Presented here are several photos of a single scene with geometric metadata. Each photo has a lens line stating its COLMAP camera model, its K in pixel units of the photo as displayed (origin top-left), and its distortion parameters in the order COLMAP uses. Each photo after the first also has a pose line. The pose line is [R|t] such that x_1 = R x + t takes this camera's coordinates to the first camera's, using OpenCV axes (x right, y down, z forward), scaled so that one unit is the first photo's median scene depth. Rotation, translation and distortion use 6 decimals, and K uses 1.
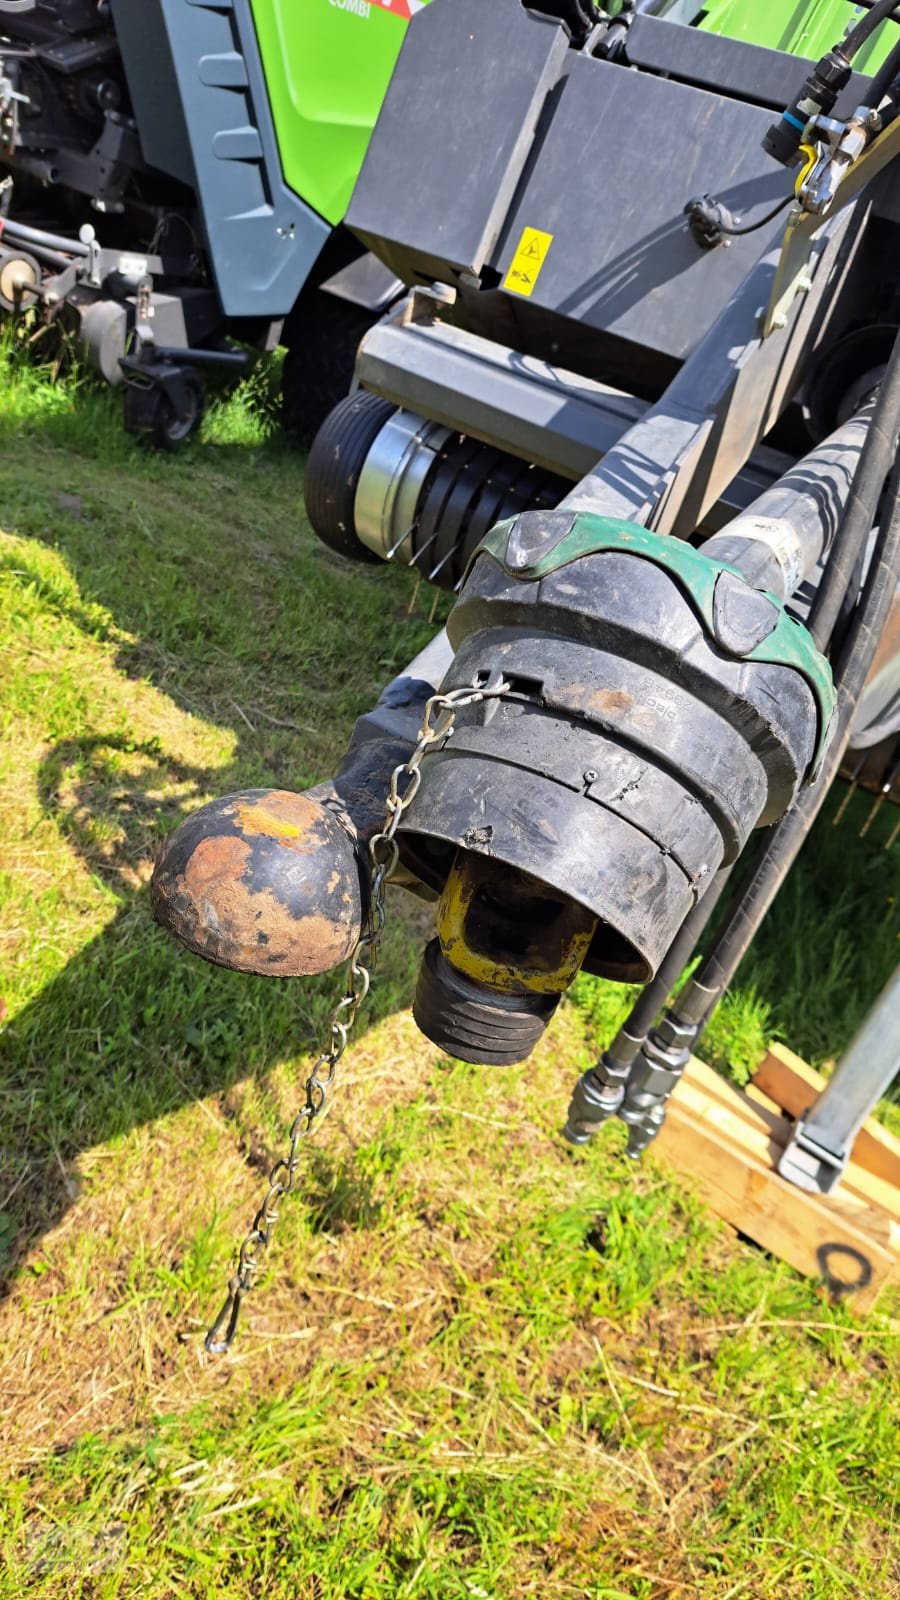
lens RADIAL K [[1243.0, 0, 446.5], [0, 1243.0, 799.6], [0, 0, 1]] dist [0.047271, -0.038580]
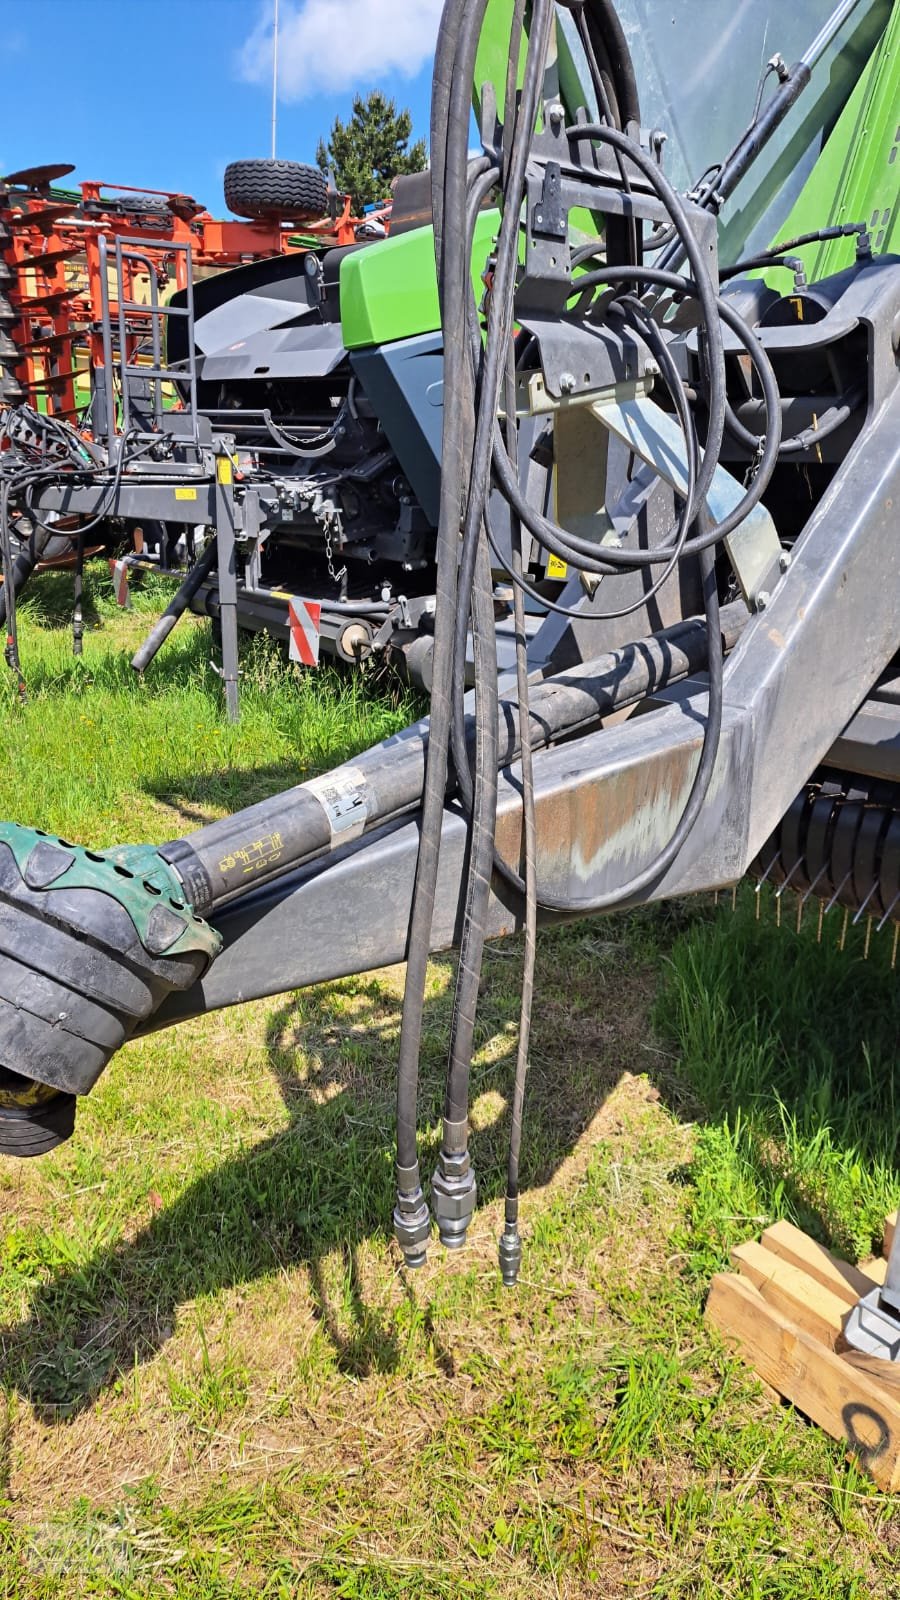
lens RADIAL K [[1243.0, 0, 452.7], [0, 1243.0, 798.6], [0, 0, 1]] dist [0.047271, -0.038580]
pose [[0.880402, -0.196743, -0.431491, 0.452863], [0.107310, 0.968930, -0.222842, 0.065097], [0.461927, 0.149887, 0.874161, -0.067798]]
